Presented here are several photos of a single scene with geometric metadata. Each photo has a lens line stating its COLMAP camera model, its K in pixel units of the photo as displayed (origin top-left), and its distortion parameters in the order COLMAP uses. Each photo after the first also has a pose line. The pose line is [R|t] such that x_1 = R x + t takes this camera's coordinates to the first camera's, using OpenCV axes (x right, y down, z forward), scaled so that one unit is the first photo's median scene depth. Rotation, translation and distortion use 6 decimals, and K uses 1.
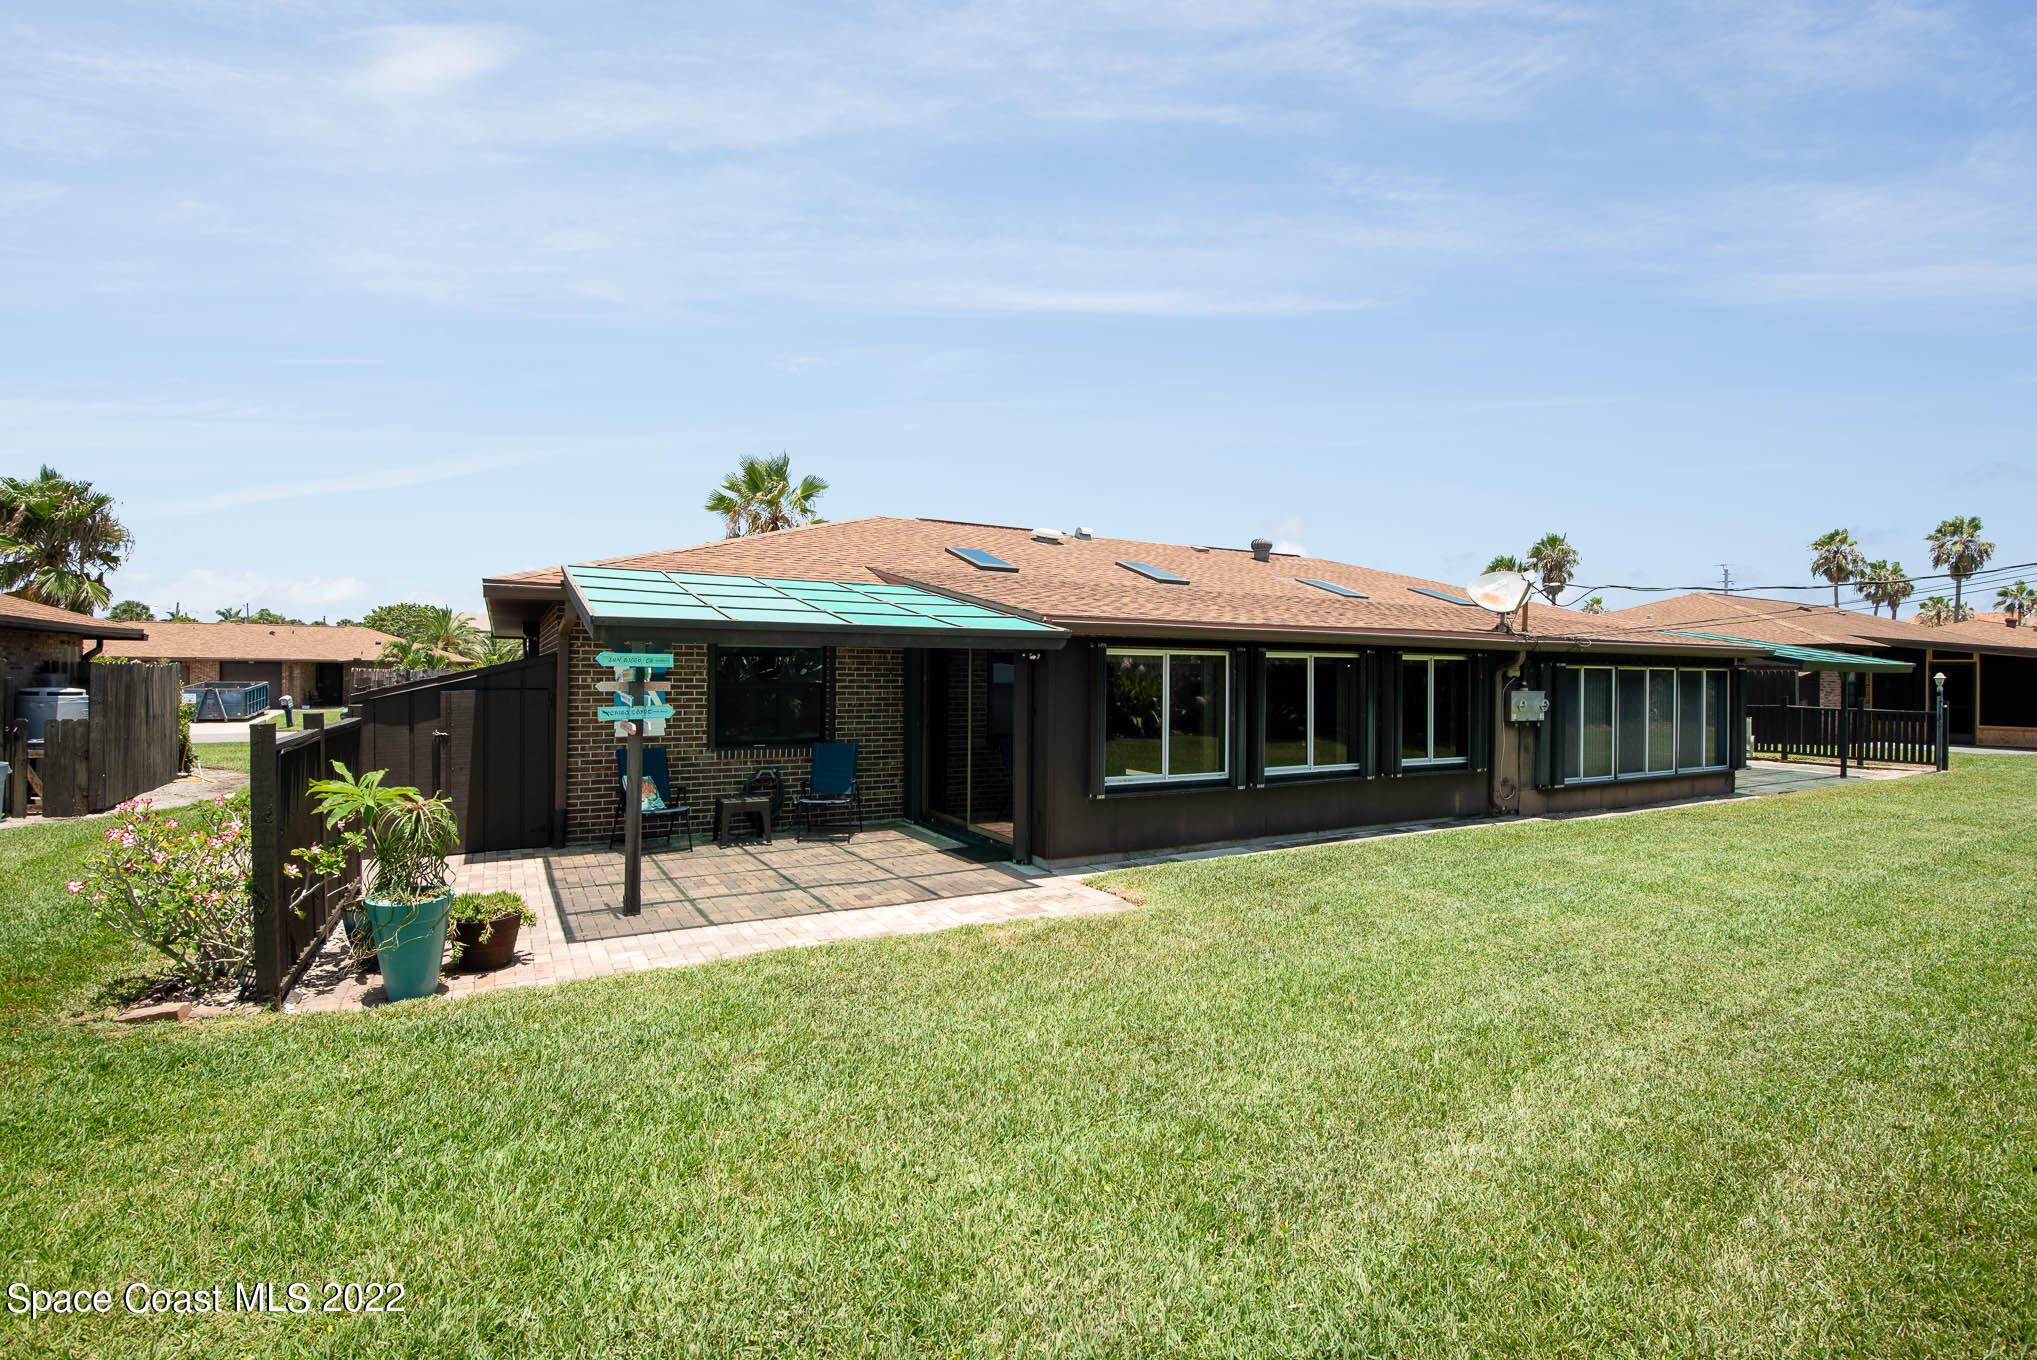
lens RADIAL K [[927.3, 0, 1018.5], [0, 927.3, 680.0], [0, 0, 1]] dist [-0.003184, -0.023823]
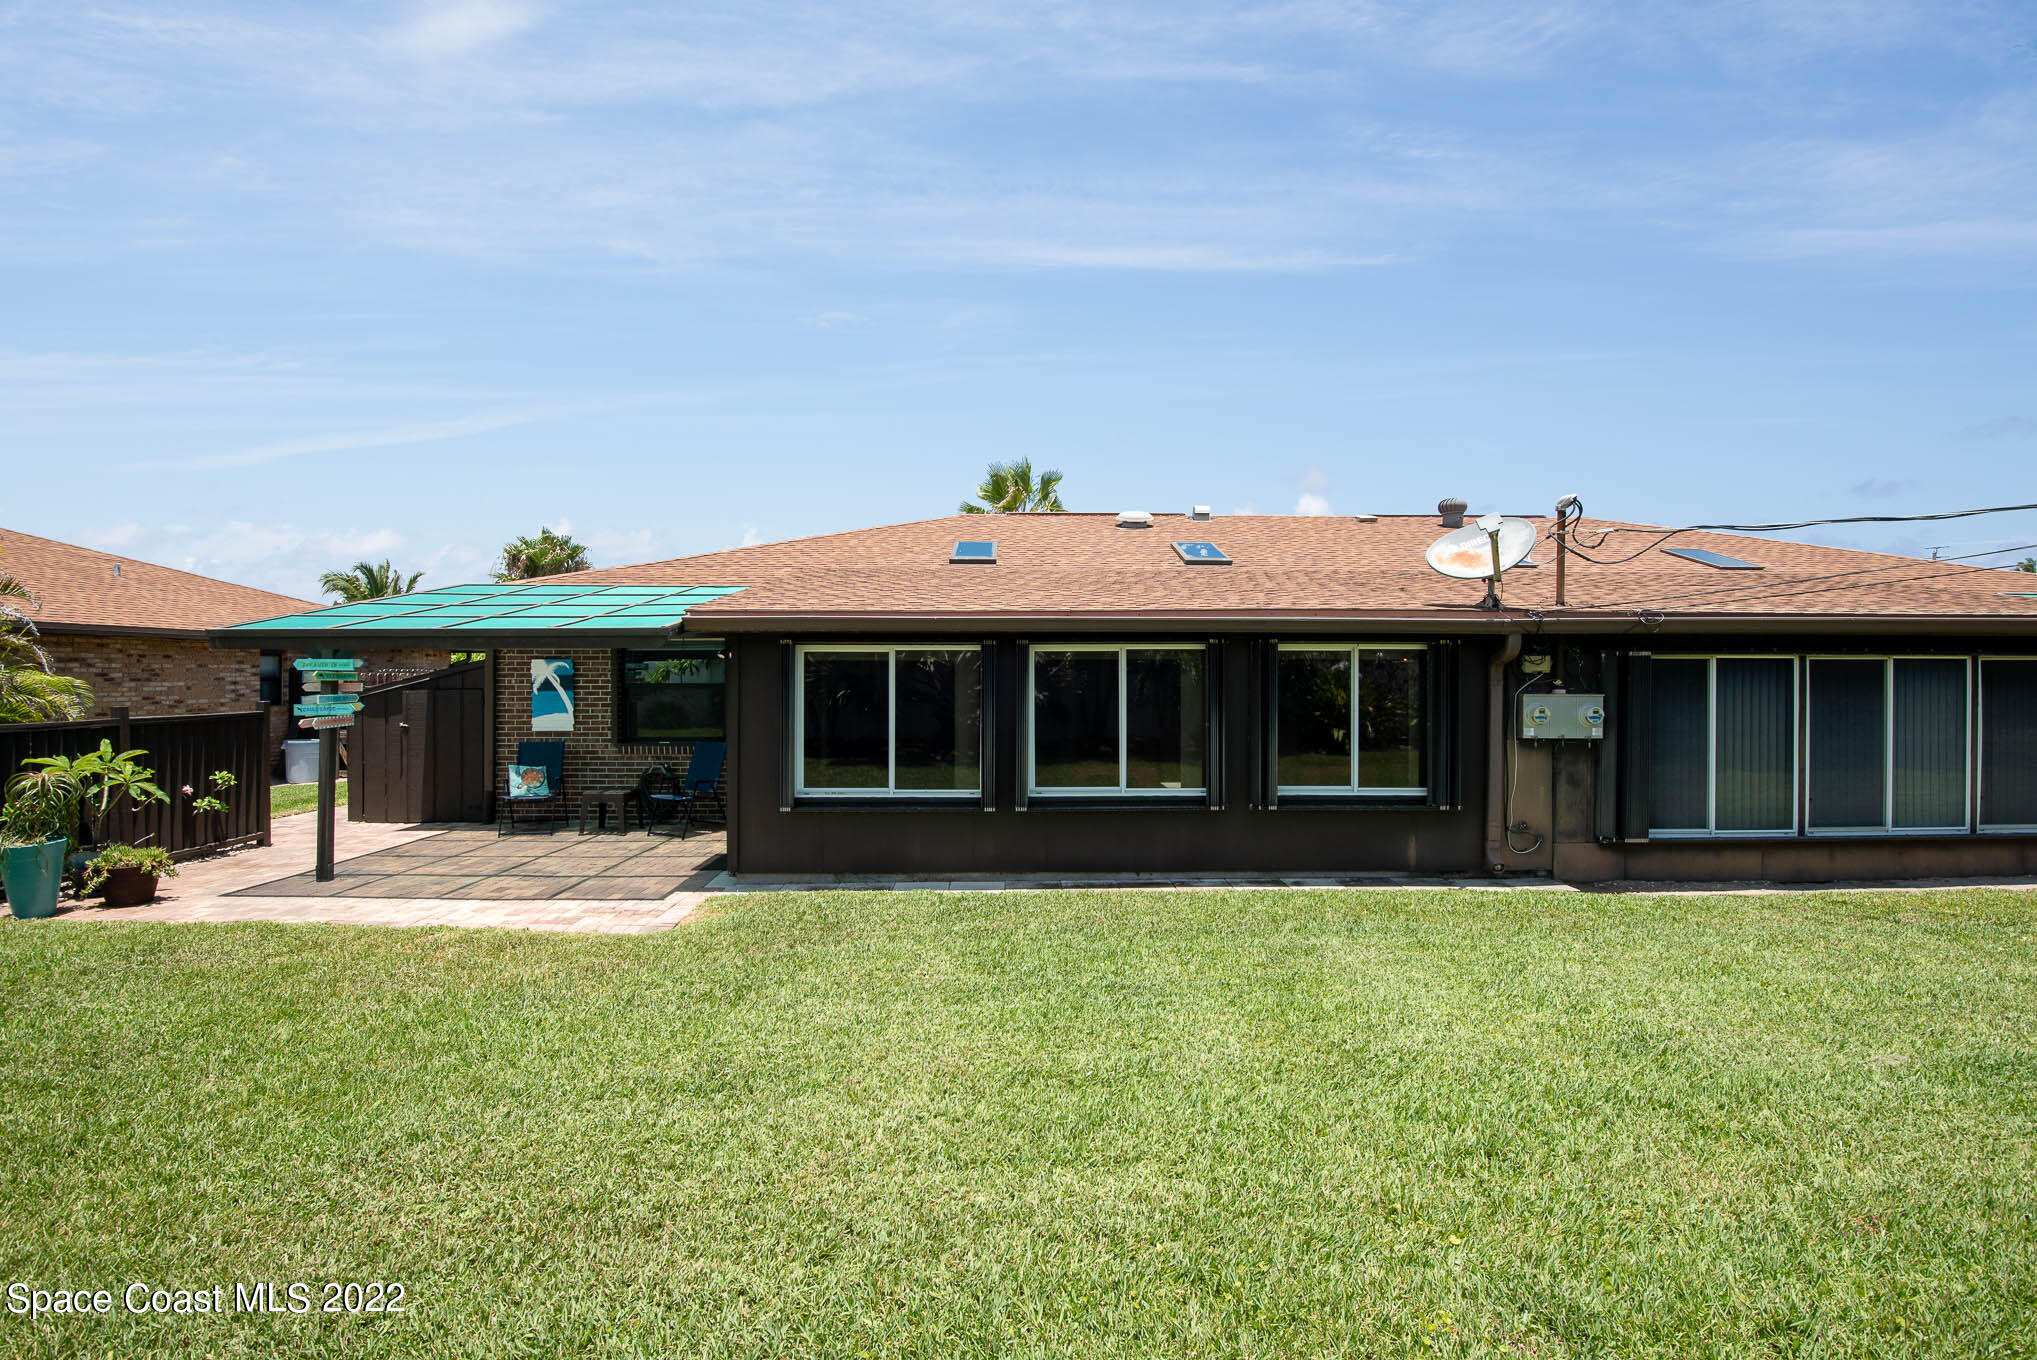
lens RADIAL K [[927.3, 0, 1018.5], [0, 927.3, 680.0], [0, 0, 1]] dist [-0.003184, -0.023823]
pose [[0.877205, -0.003639, -0.480103, 0.587609], [0.003554, 0.999993, -0.001086, 0.001216], [0.480104, -0.000754, 0.877211, 0.253343]]
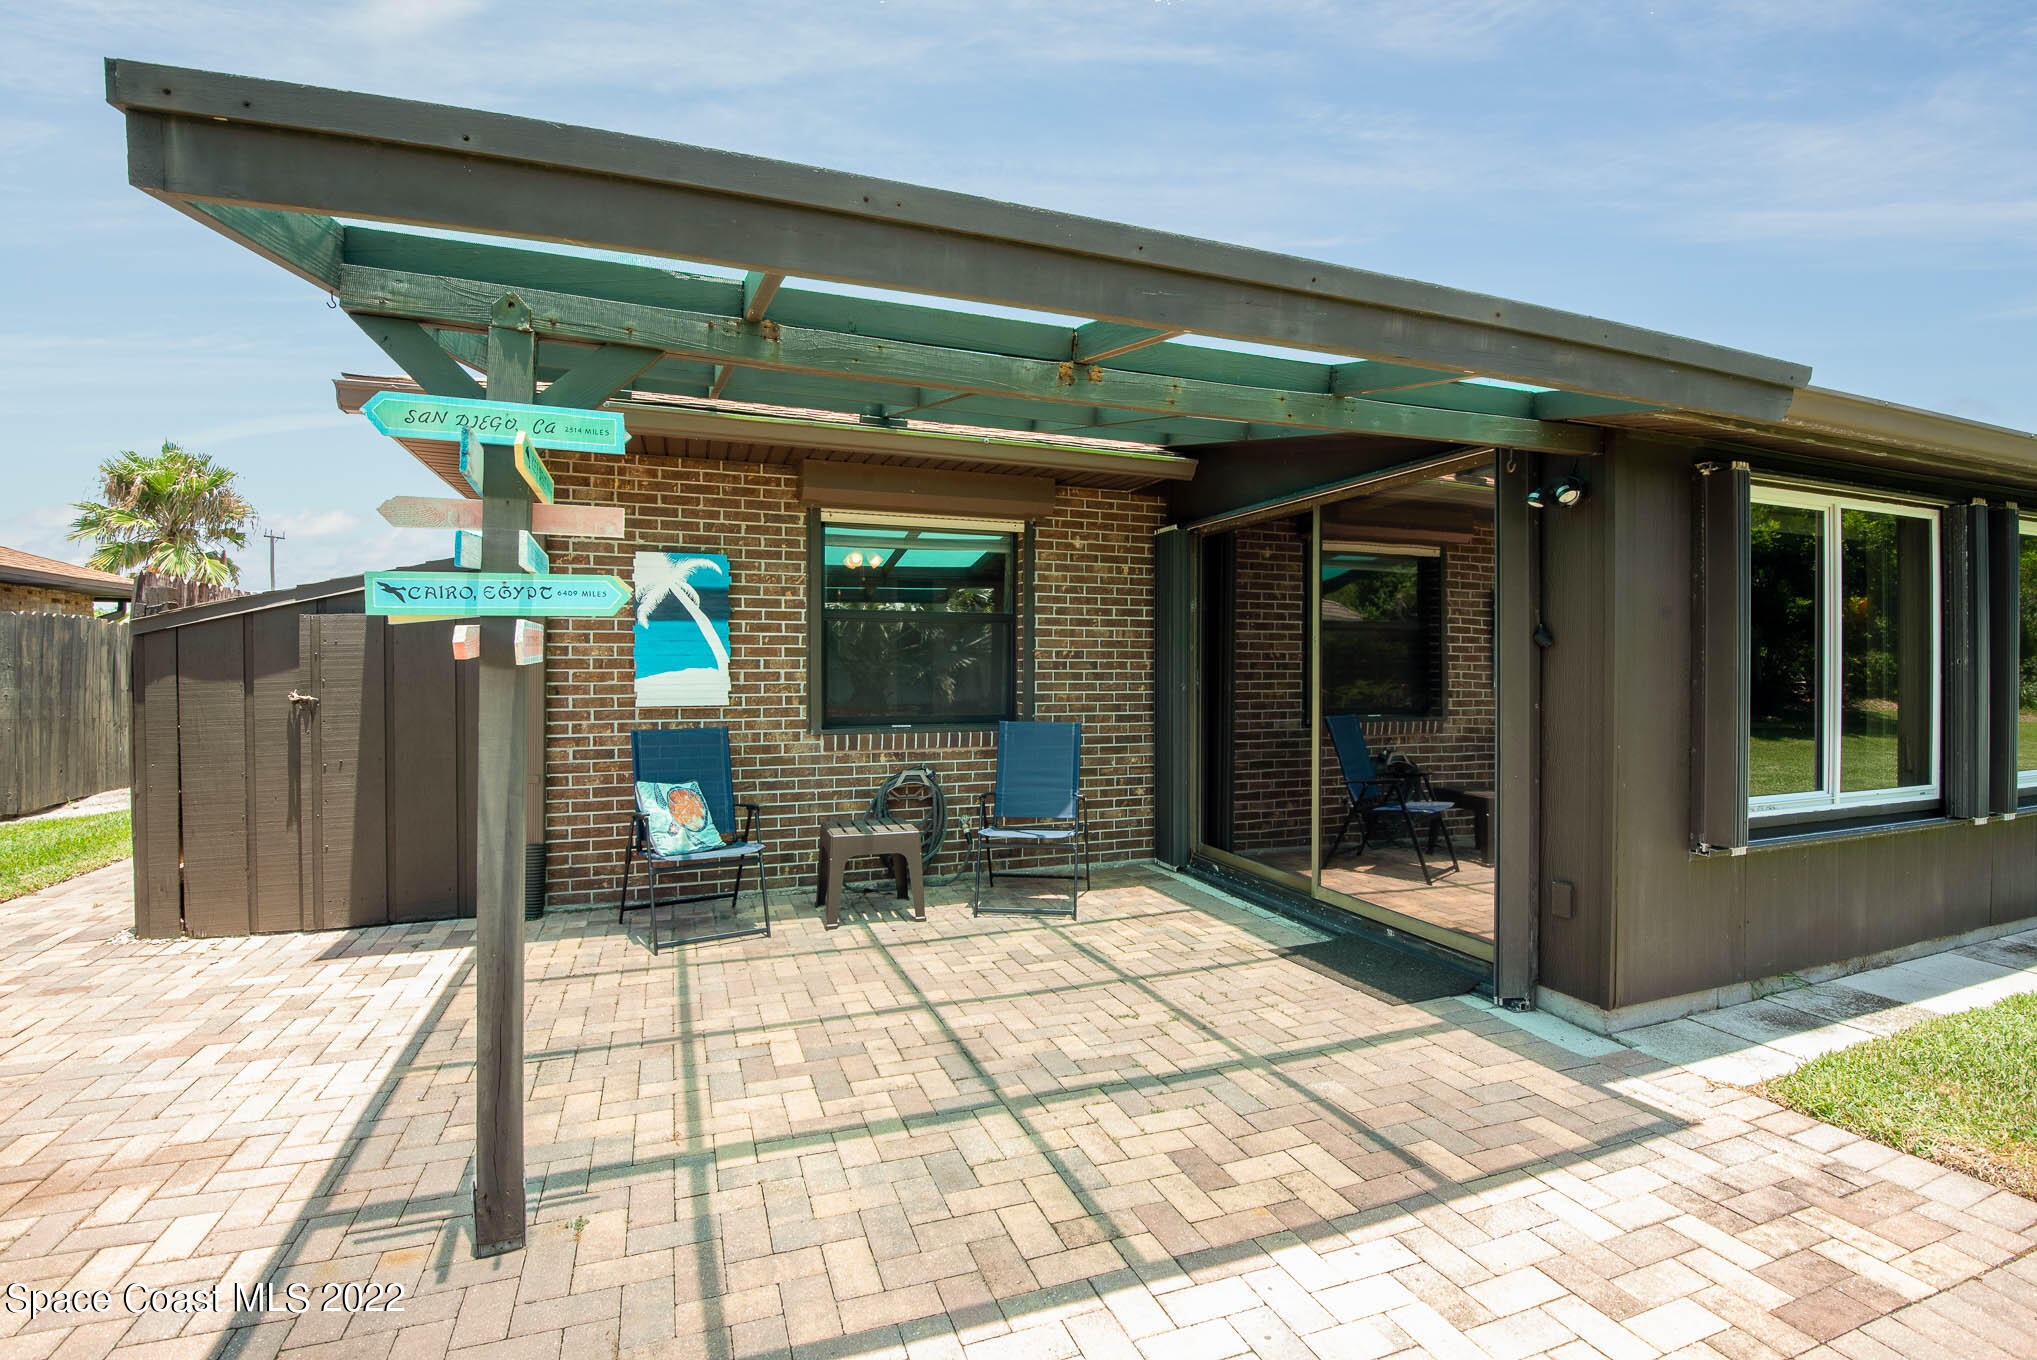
lens RADIAL K [[927.3, 0, 1018.5], [0, 927.3, 680.0], [0, 0, 1]] dist [-0.003184, -0.023823]
pose [[0.988306, -0.004629, -0.152412, -0.124934], [0.005746, 0.999960, 0.006892, 0.039405], [0.152374, -0.007687, 0.988293, 0.459674]]
